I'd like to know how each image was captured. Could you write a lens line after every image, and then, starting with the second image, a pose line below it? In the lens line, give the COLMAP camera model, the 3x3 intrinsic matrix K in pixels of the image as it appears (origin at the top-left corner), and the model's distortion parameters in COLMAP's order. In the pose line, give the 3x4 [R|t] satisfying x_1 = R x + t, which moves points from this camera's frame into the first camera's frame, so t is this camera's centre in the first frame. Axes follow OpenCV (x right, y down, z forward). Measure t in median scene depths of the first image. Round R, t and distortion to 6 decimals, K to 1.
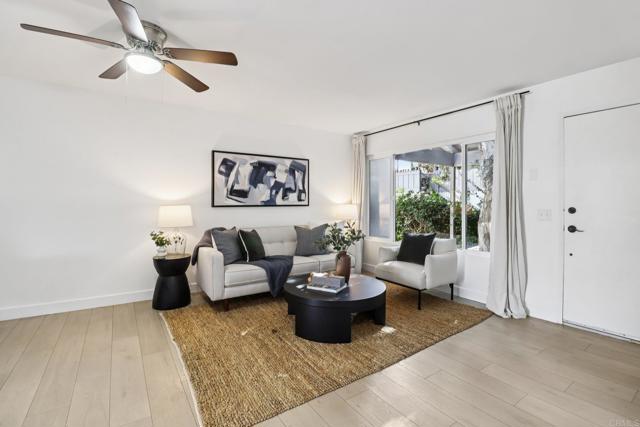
lens RADIAL K [[300.8, 0, 322.0], [0, 300.8, 202.4], [0, 0, 1]] dist [-0.015122, -0.001012]
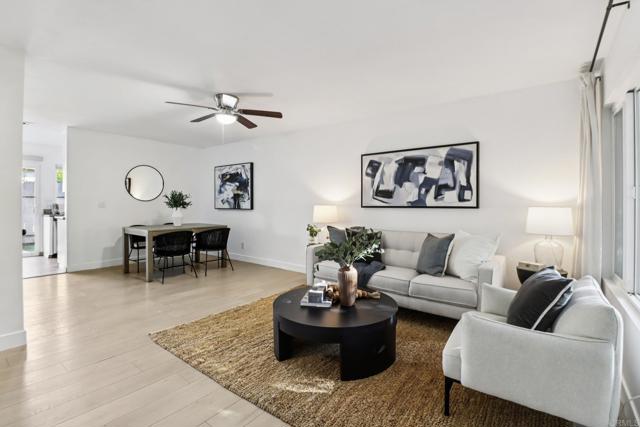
lens RADIAL K [[300.8, 0, 322.0], [0, 300.8, 202.4], [0, 0, 1]] dist [-0.015122, -0.001012]
pose [[0.301698, -0.004113, -0.953395, 0.569635], [-0.002206, 0.999985, -0.005012, 0.002842], [0.953401, 0.003615, 0.301685, 0.499046]]
